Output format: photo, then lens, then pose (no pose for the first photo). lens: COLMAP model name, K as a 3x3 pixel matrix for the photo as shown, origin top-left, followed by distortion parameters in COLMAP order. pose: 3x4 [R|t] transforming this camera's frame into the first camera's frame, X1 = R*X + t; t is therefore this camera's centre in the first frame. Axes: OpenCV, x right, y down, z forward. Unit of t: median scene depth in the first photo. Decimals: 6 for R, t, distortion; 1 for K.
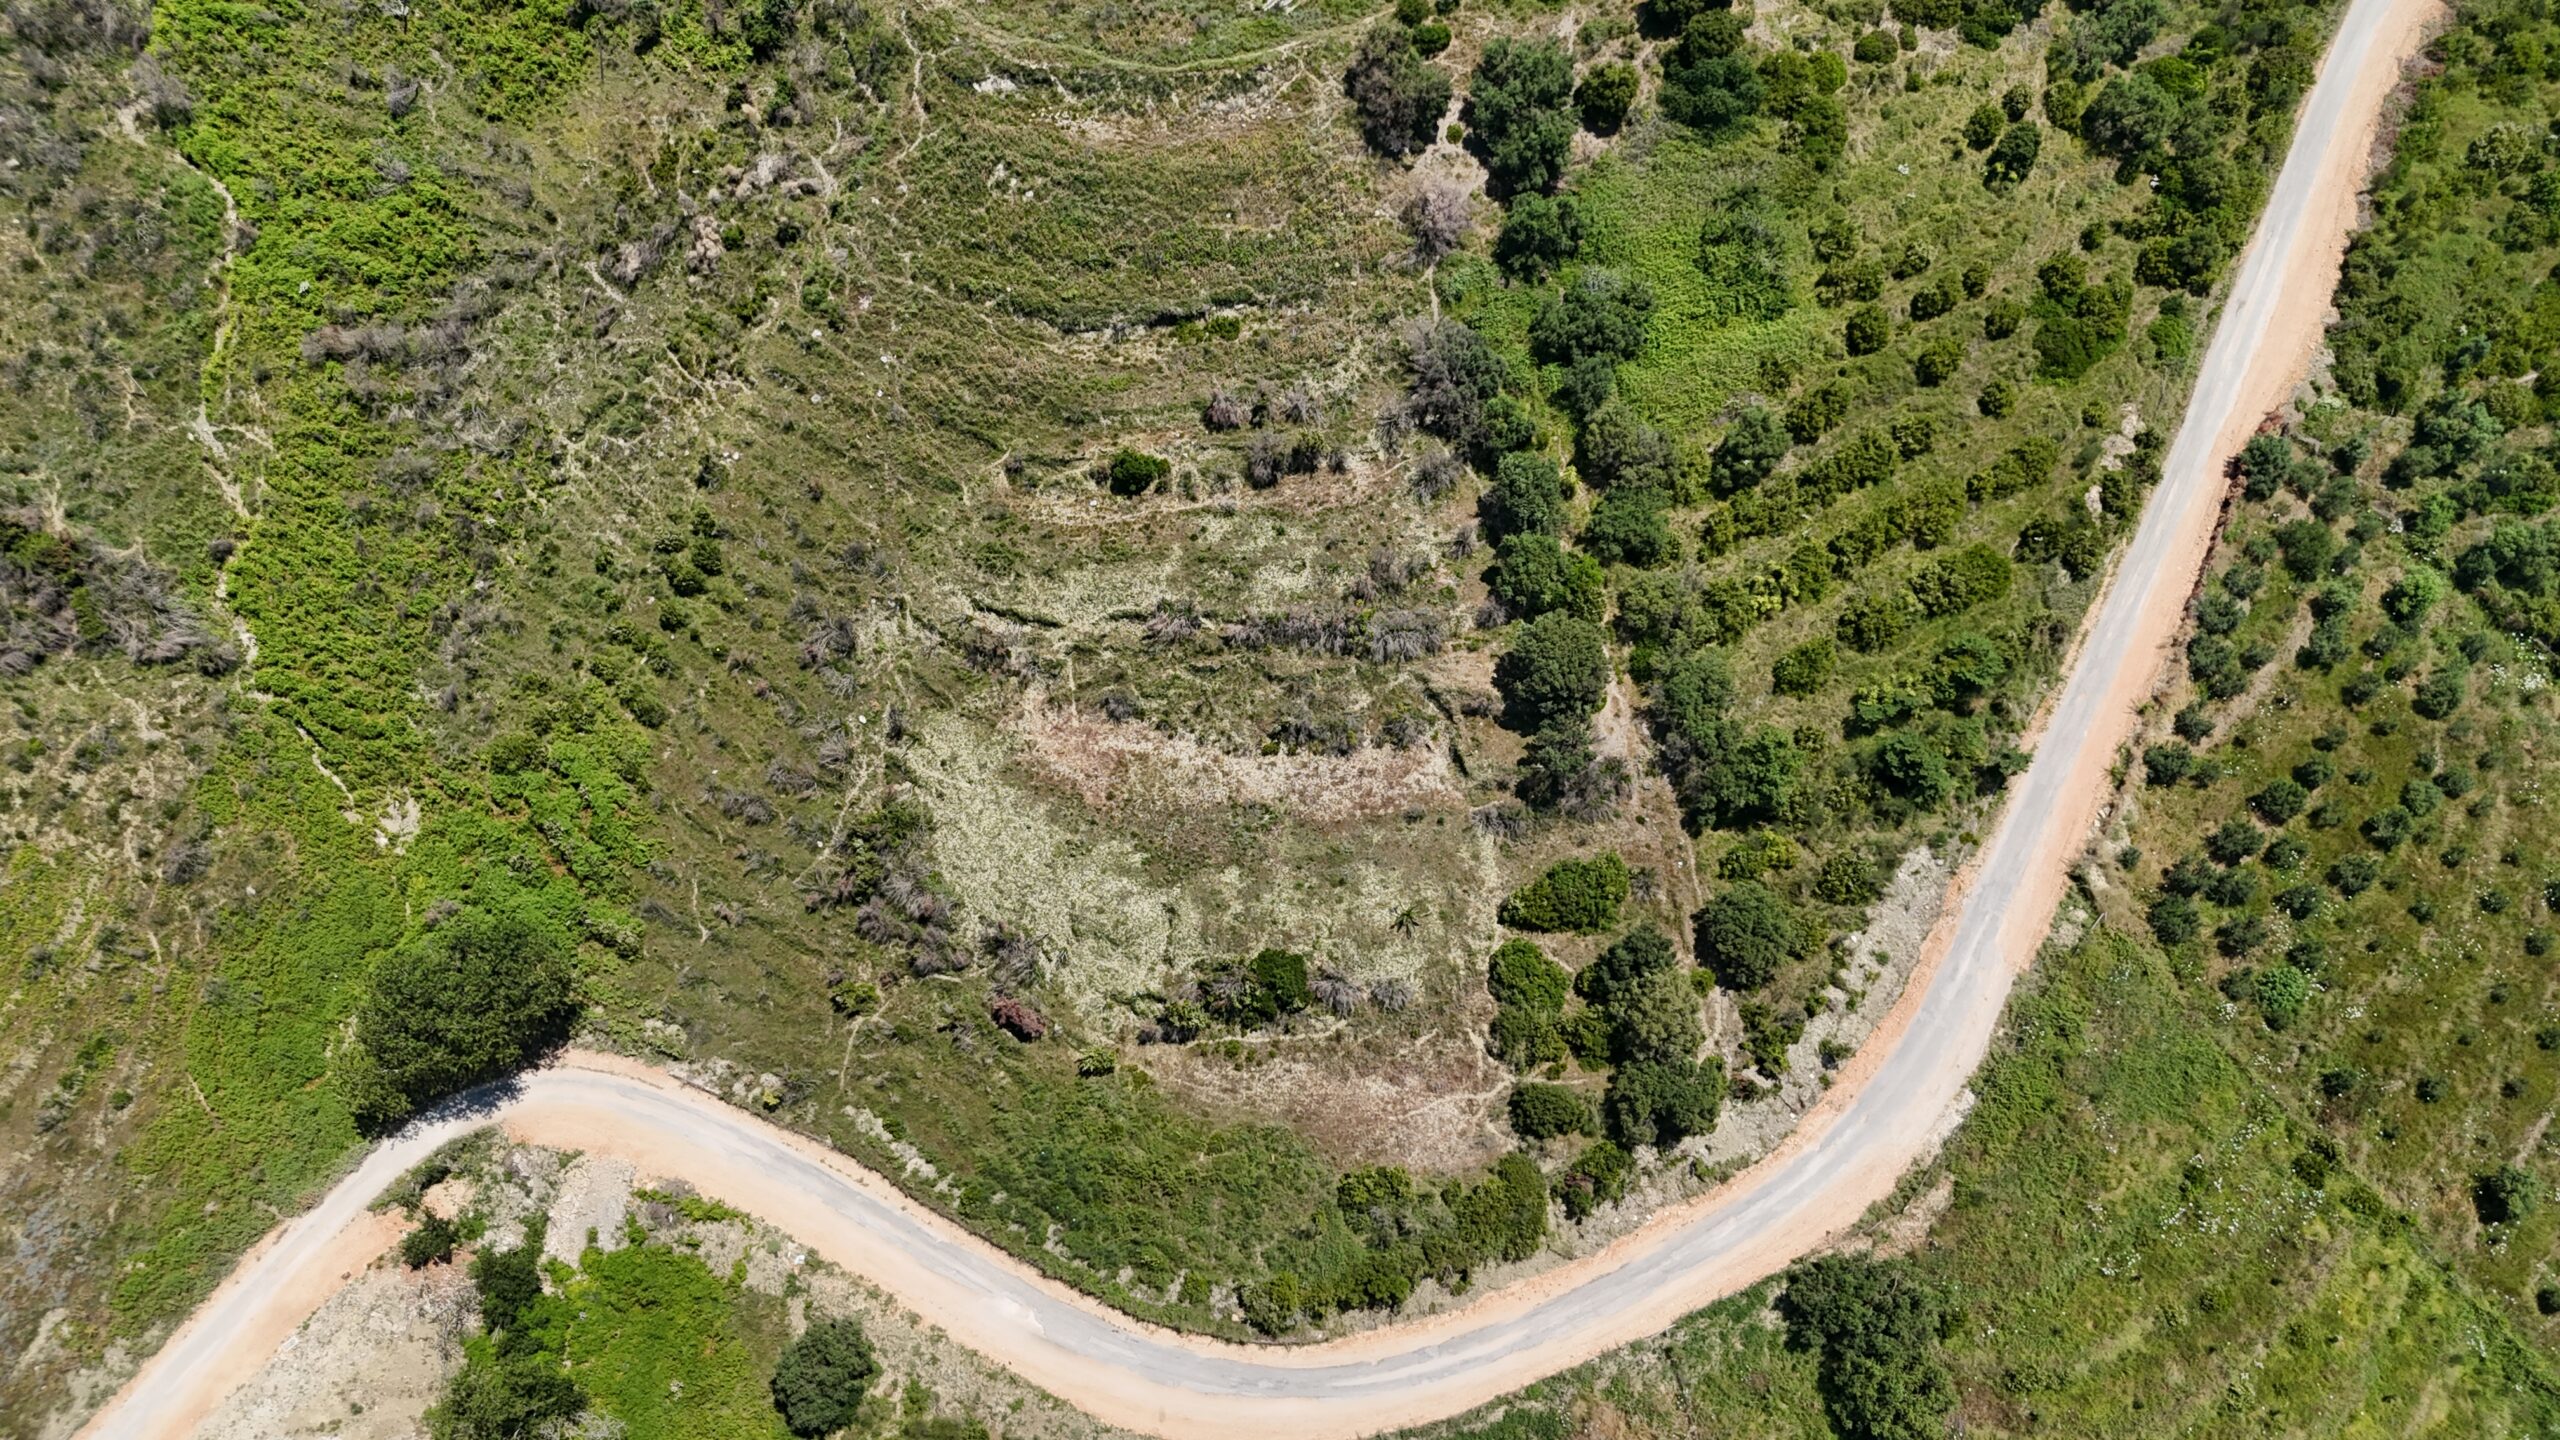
lens RADIAL K [[1888.2, 0, 1278.5], [0, 1888.2, 703.7], [0, 0, 1]] dist [0.073966, -0.071034]
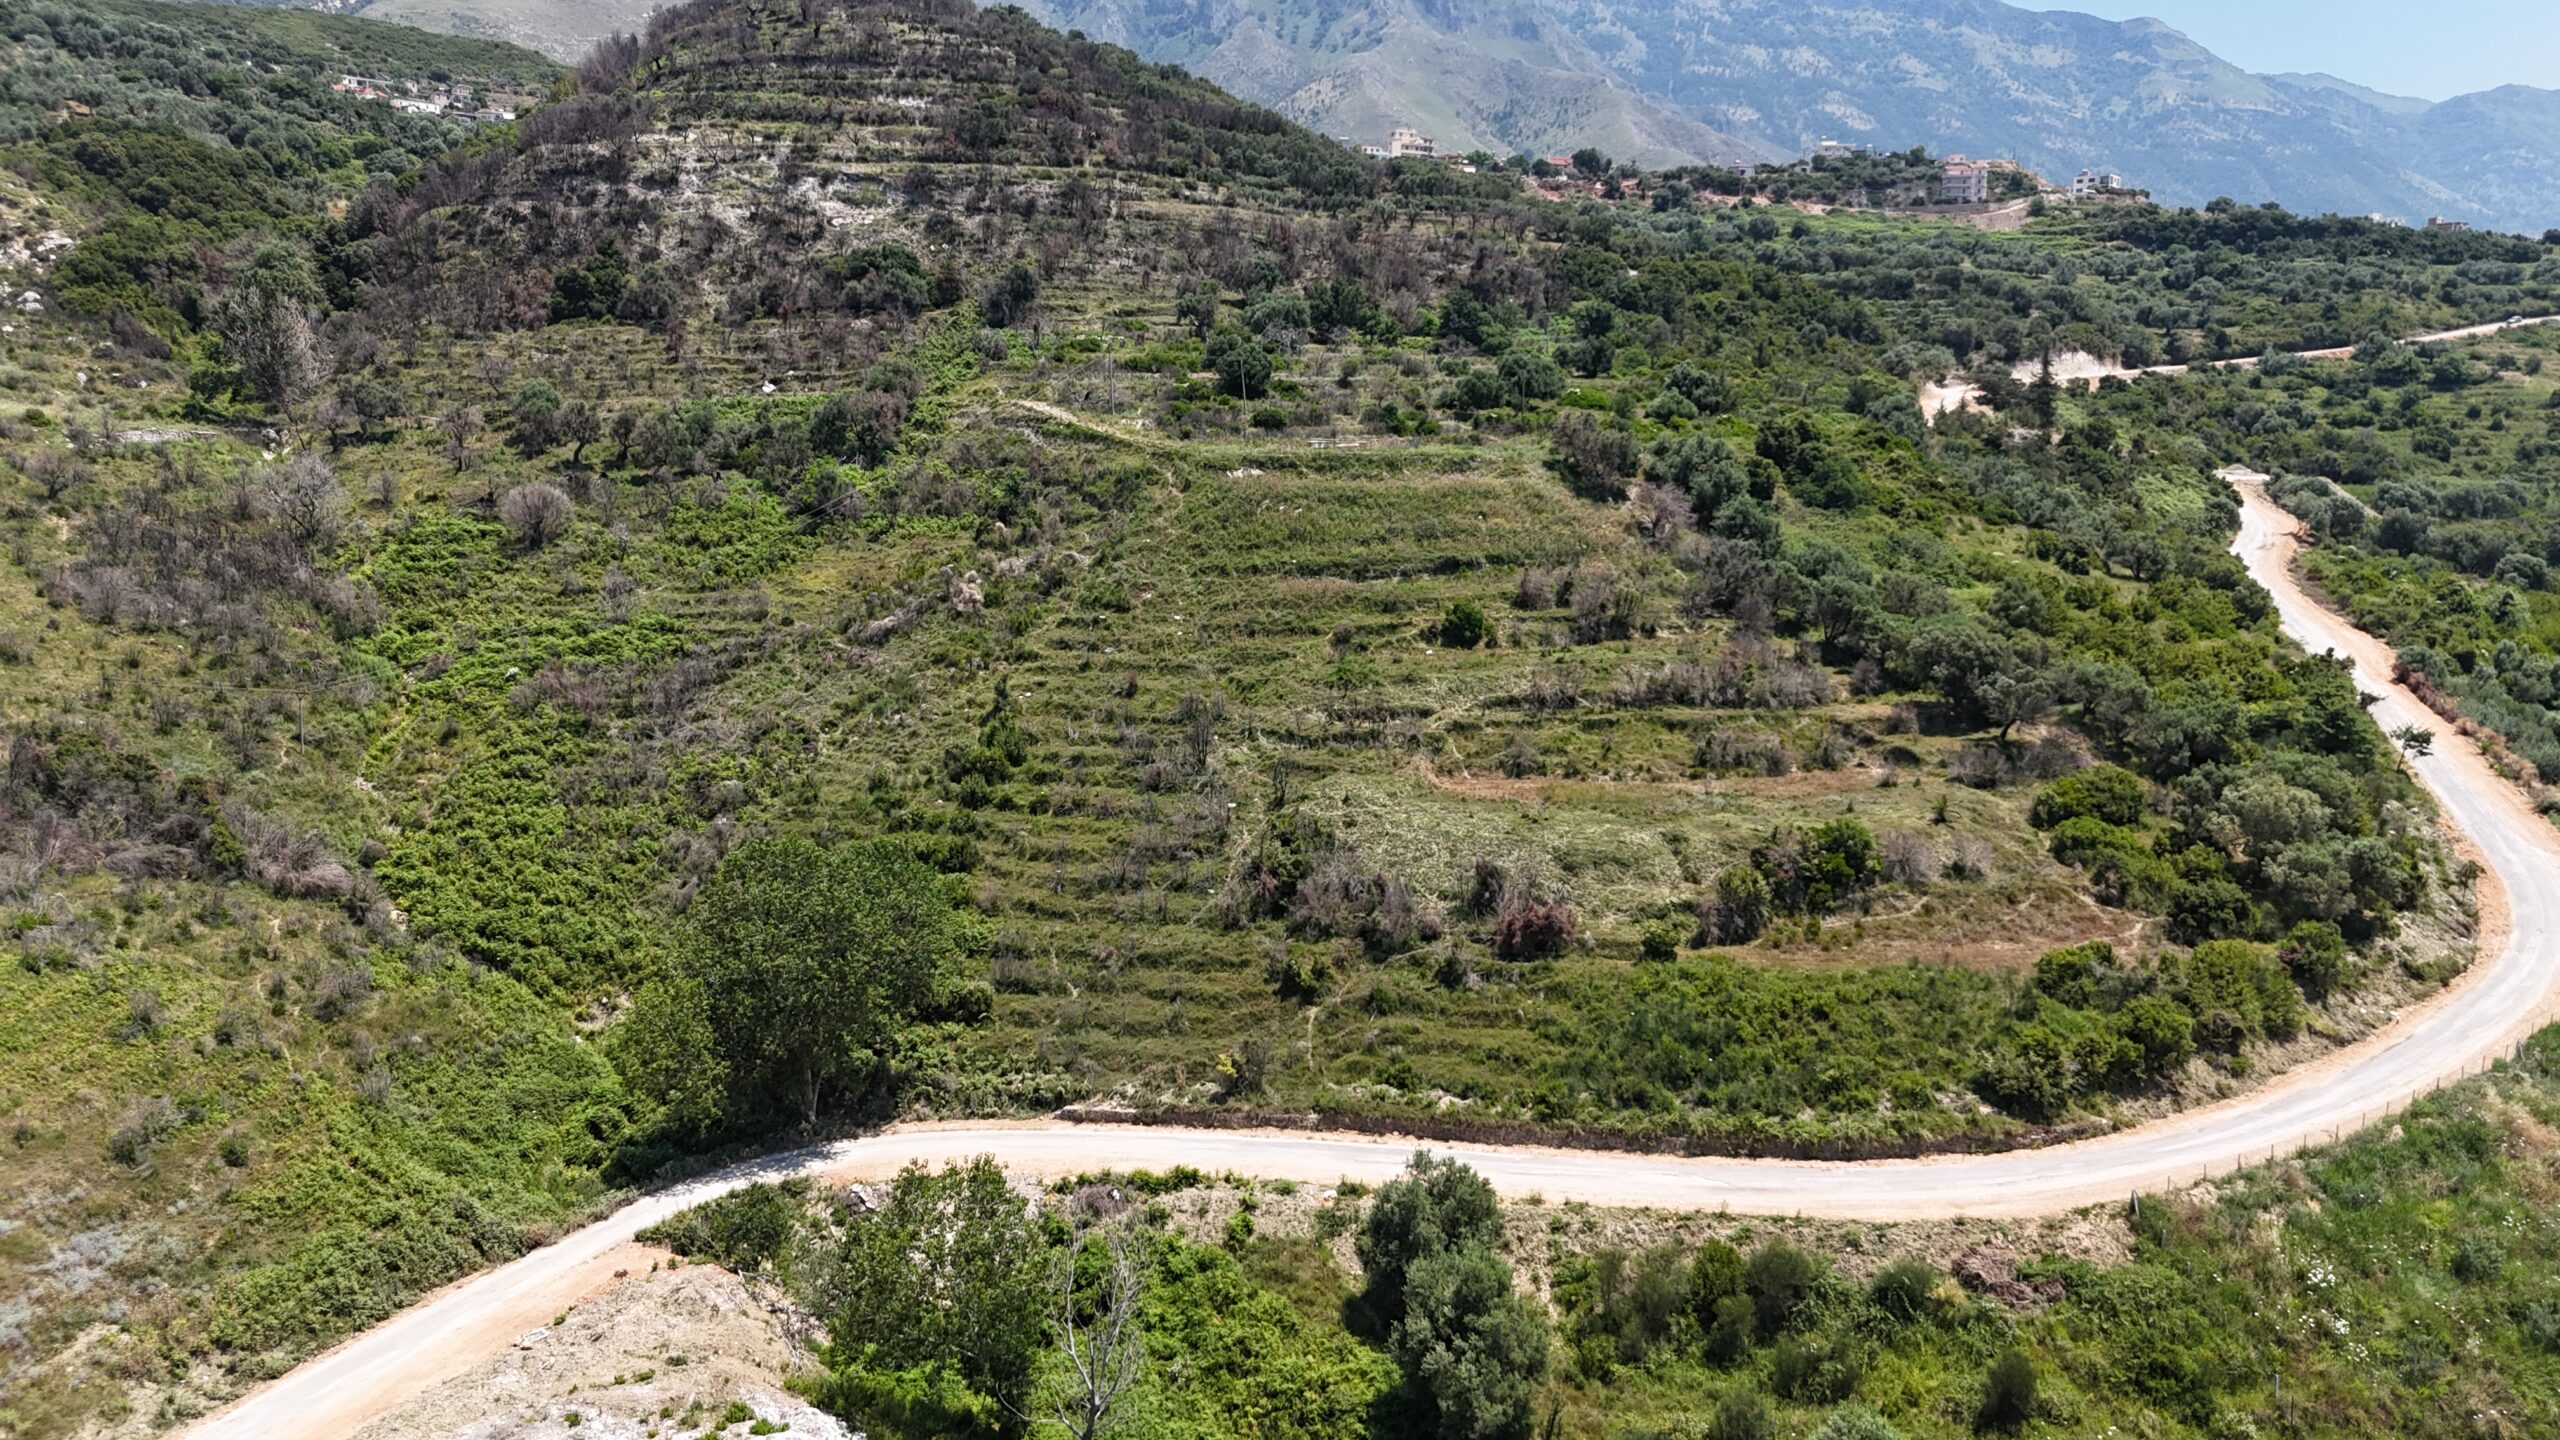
lens RADIAL K [[1888.2, 0, 1284.4], [0, 1888.2, 688.6], [0, 0, 1]] dist [0.073966, -0.071034]
pose [[0.976991, 0.005608, 0.213206, -0.367484], [0.158890, 0.647716, -0.745130, 0.603400], [-0.142276, 0.761861, 0.631921, 0.389957]]
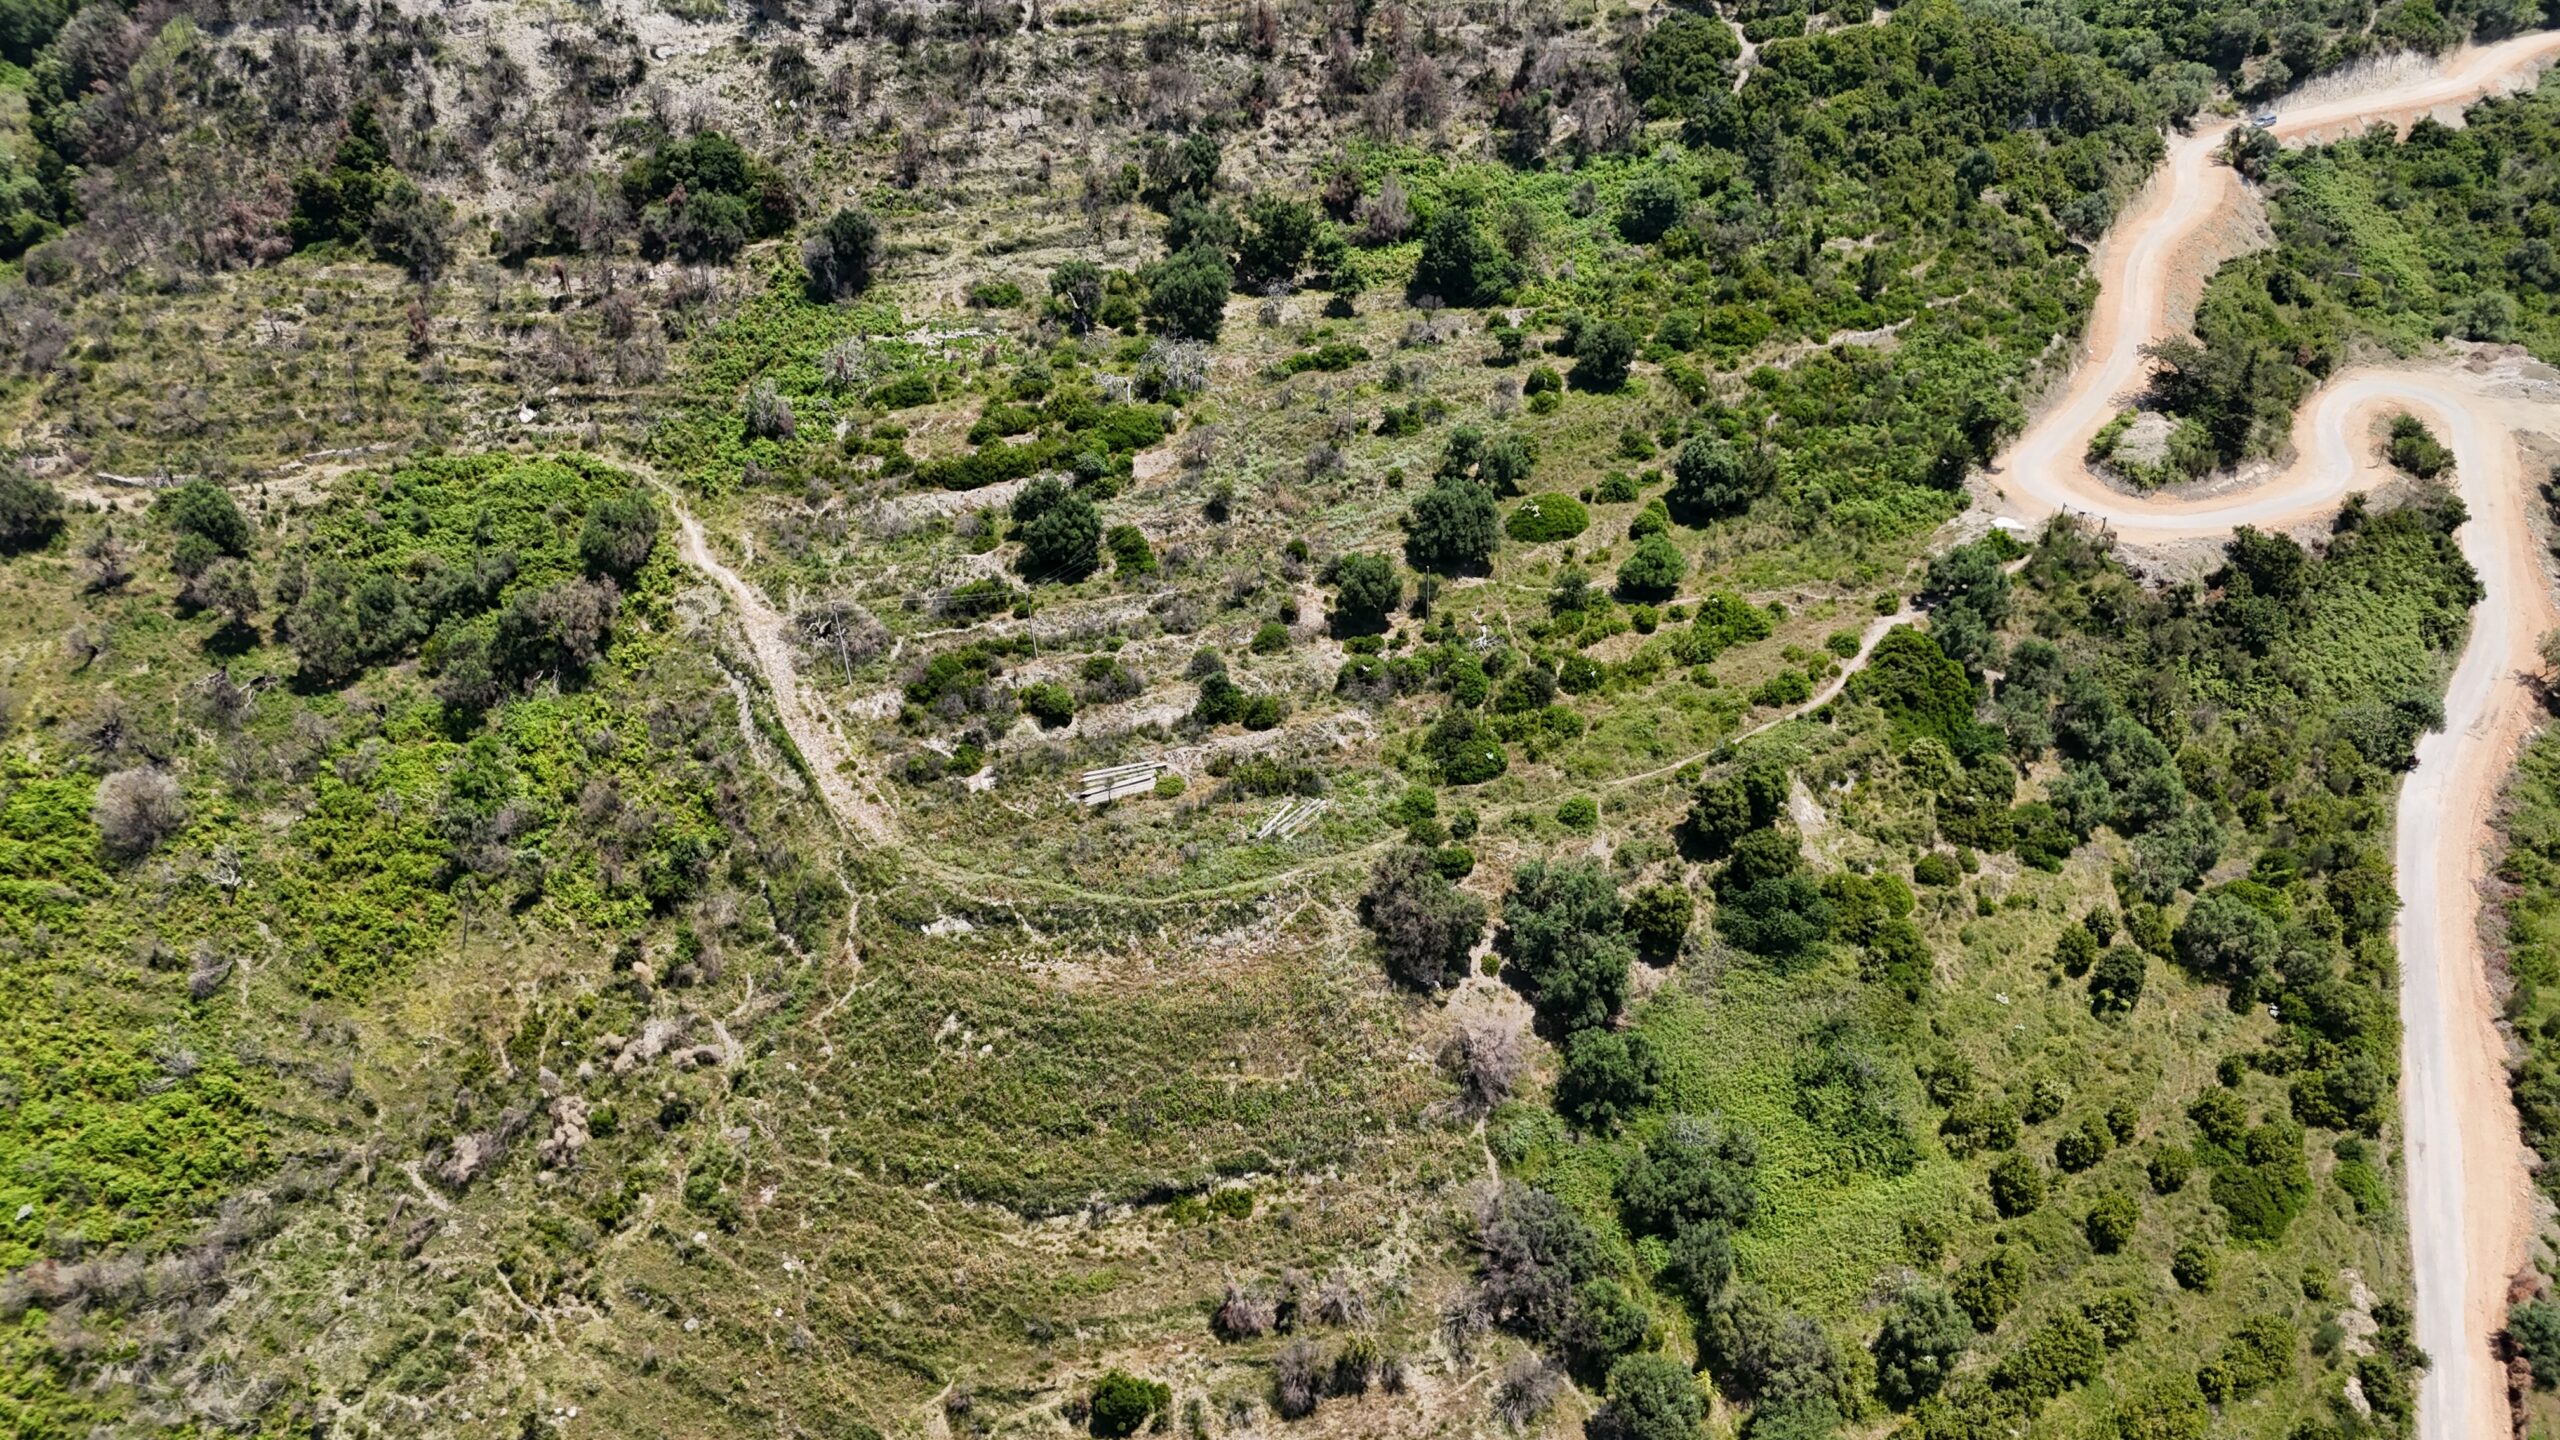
lens RADIAL K [[1888.2, 0, 1282.3], [0, 1888.2, 704.0], [0, 0, 1]] dist [0.073966, -0.071034]
pose [[0.996299, -0.014094, 0.084791, -0.071112], [0.051014, 0.890895, -0.451336, -0.025631], [-0.069179, 0.453991, 0.888317, 0.198469]]
